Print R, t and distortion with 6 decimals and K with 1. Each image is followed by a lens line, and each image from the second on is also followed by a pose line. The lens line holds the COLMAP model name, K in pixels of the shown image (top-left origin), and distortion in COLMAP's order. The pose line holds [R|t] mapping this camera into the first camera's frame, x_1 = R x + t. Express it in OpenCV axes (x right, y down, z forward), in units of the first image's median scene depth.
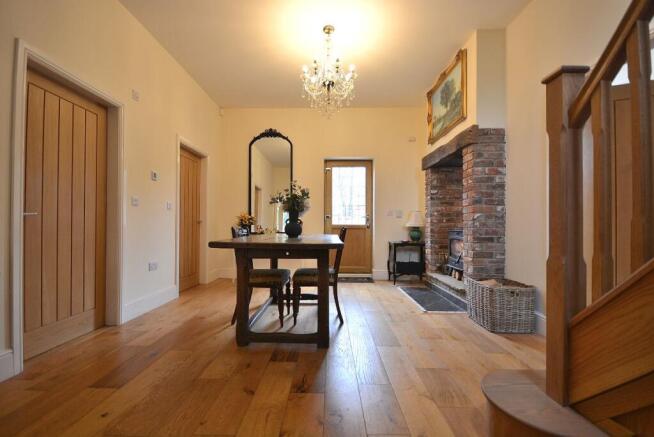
lens RADIAL K [[286.2, 0, 323.8], [0, 286.2, 224.6], [0, 0, 1]] dist [0.003326, -0.008544]
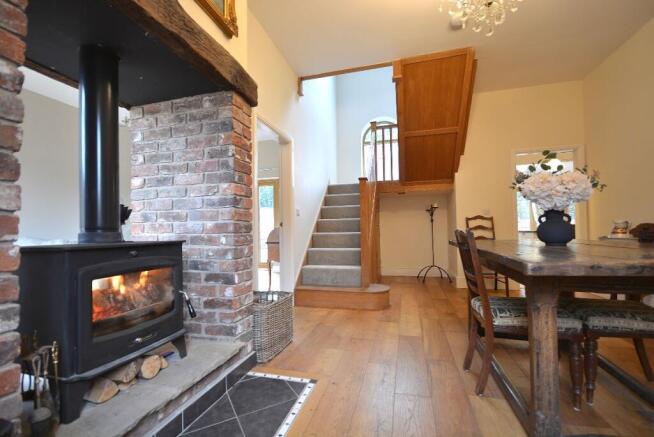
lens RADIAL K [[286.2, 0, 323.8], [0, 286.2, 224.6], [0, 0, 1]] dist [0.003326, -0.008544]
pose [[-0.969721, 0.015695, 0.243712, 0.185139], [0.011741, 0.999775, -0.017671, 0.004271], [-0.243934, -0.014274, -0.969687, 1.503334]]
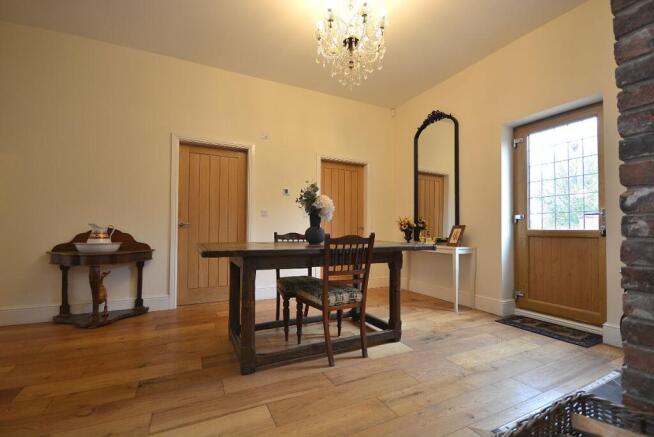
lens RADIAL K [[286.2, 0, 323.8], [0, 286.2, 224.6], [0, 0, 1]] dist [0.003326, -0.008544]
pose [[0.462152, -0.019103, -0.886595, 0.595084], [0.000138, 0.999770, -0.021469, 0.002944], [0.886801, 0.009800, 0.462048, 0.550919]]
